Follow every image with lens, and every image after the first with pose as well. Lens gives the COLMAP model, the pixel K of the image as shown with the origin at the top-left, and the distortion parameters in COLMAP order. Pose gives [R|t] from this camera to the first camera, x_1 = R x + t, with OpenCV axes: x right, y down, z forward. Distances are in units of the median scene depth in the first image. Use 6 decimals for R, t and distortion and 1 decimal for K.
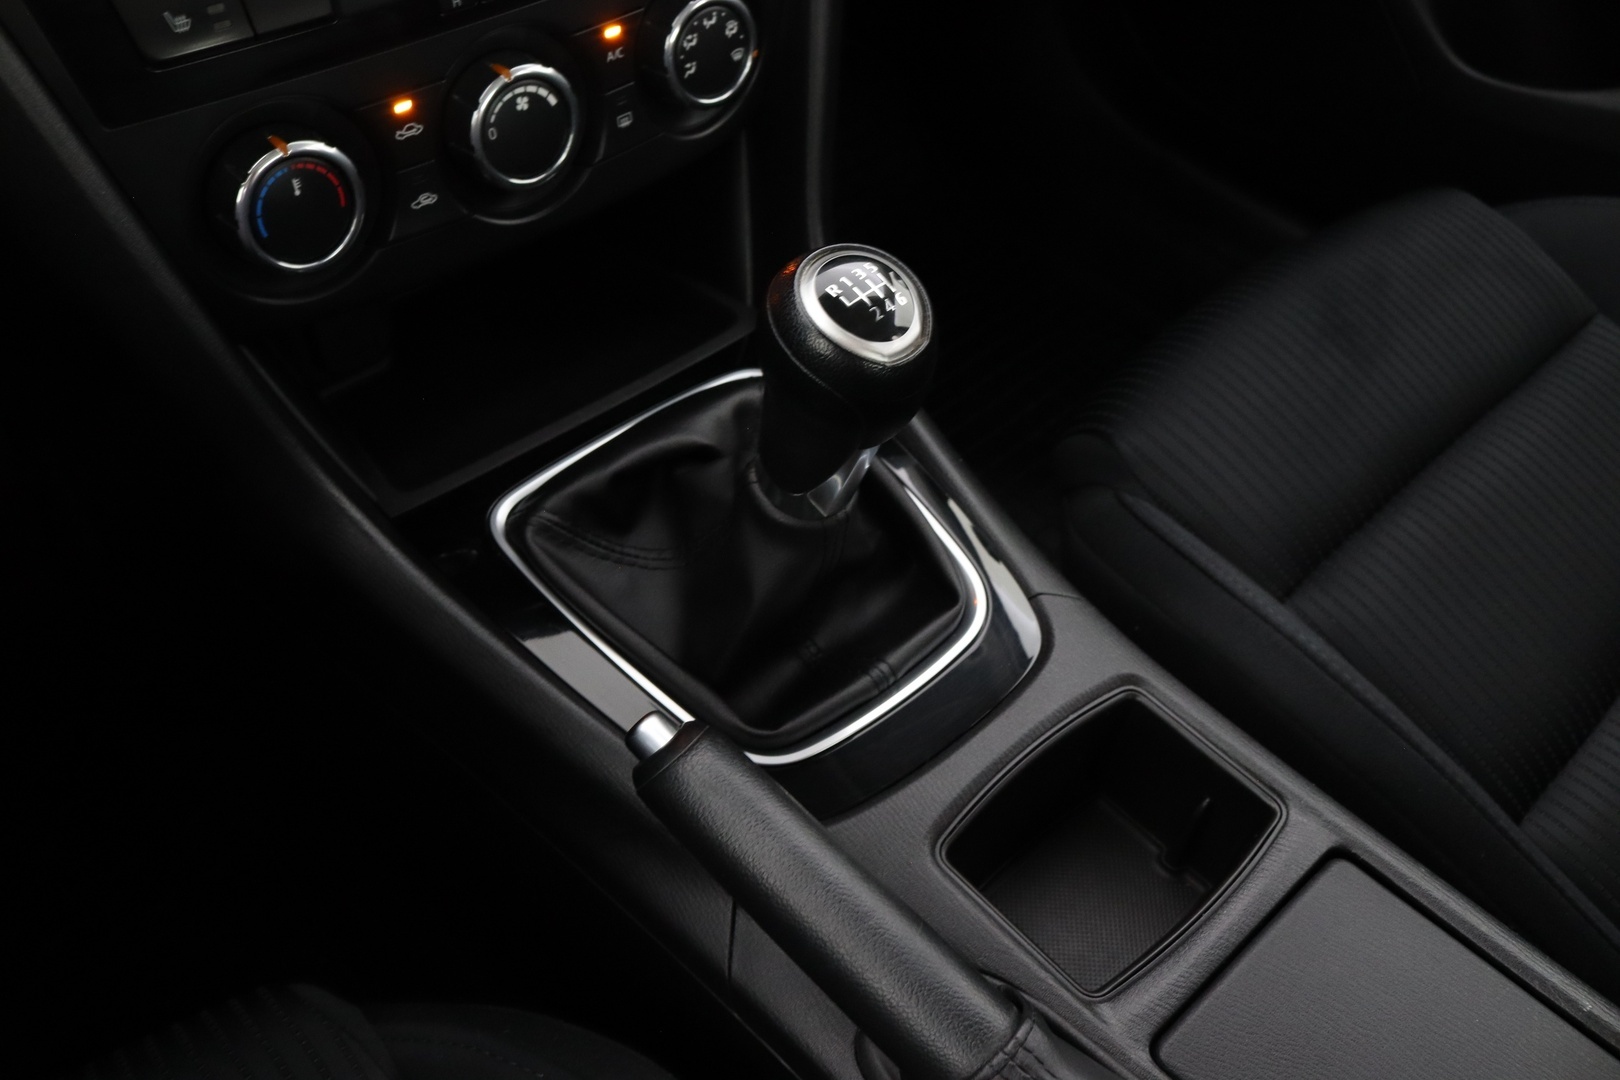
lens RADIAL K [[1328.8, 0, 791.9], [0, 1328.8, 570.1], [0, 0, 1]] dist [-0.149184, 0.092817]
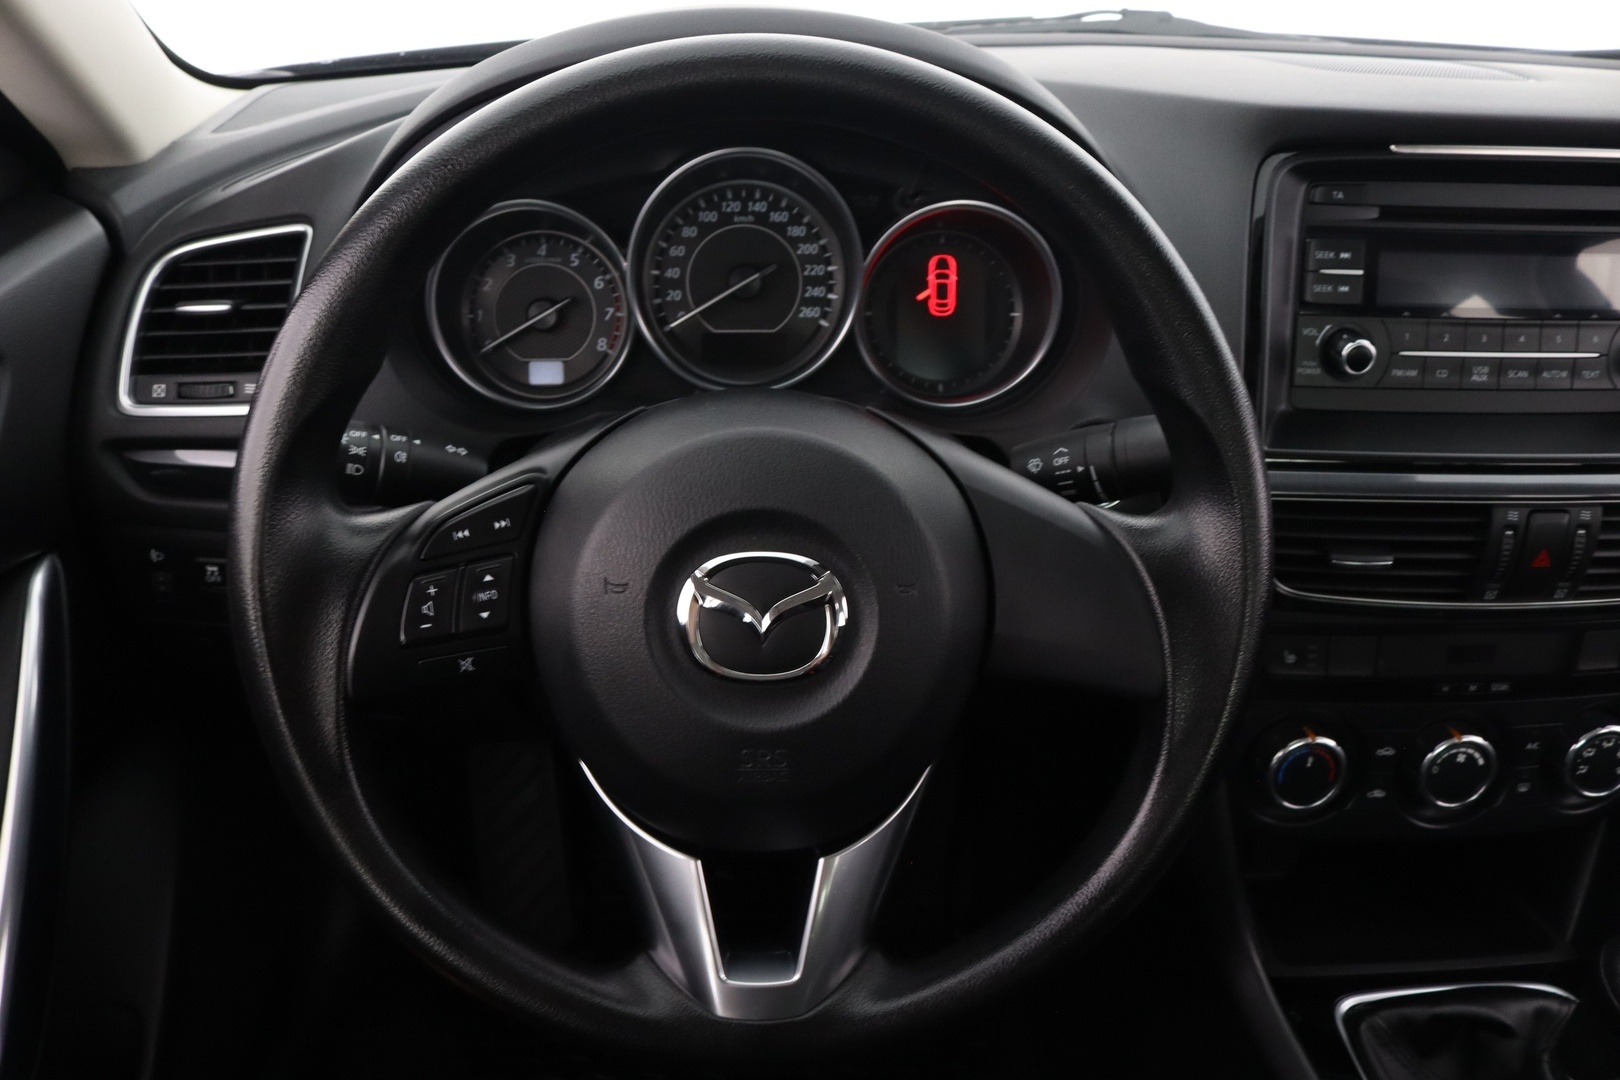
lens RADIAL K [[1328.8, 0, 746.1], [0, 1328.8, 546.1], [0, 0, 1]] dist [-0.149184, 0.092817]
pose [[0.775334, 0.262712, -0.574316, -0.063047], [-0.456648, 0.861387, -0.222452, 0.142983], [0.436268, 0.434735, 0.787830, -0.652395]]
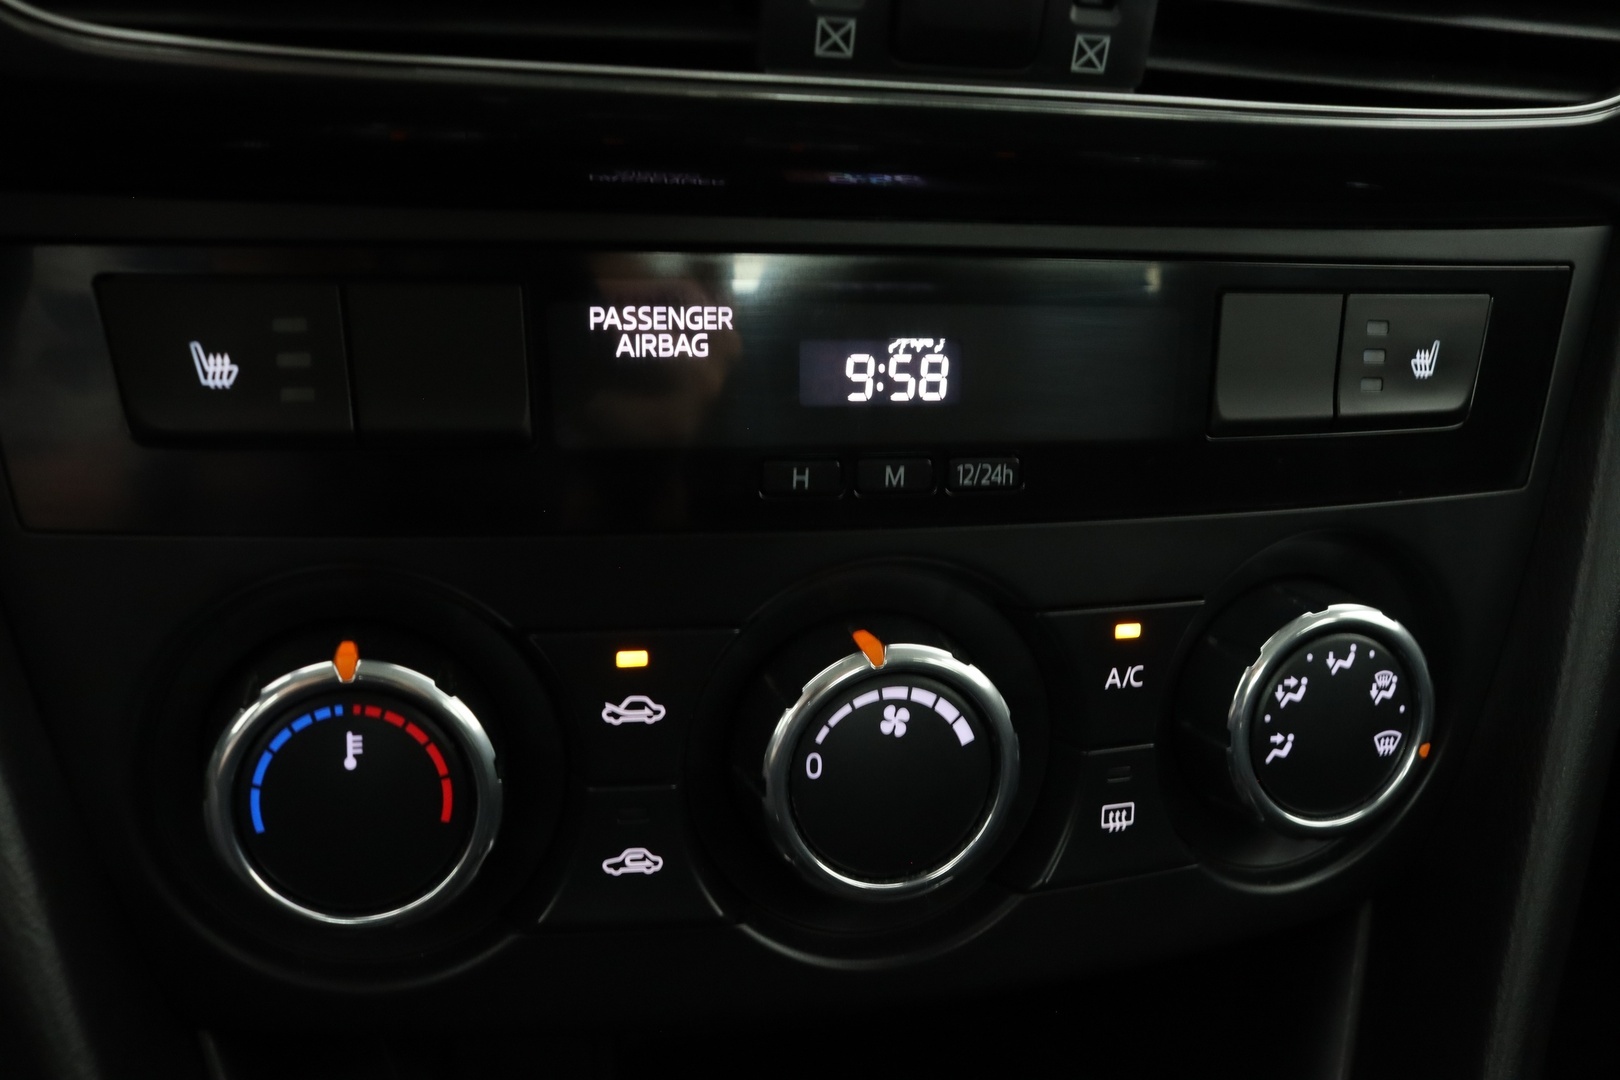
lens RADIAL K [[1466.1, 0, 801.8], [0, 1466.1, 545.5], [0, 0, 1]] dist [-0.133627, 0.017057]
pose [[0.892198, 0.141256, -0.428986, -0.020247], [-0.344489, 0.827095, -0.444117, -0.164526], [0.292078, 0.544022, 0.786594, 0.535821]]
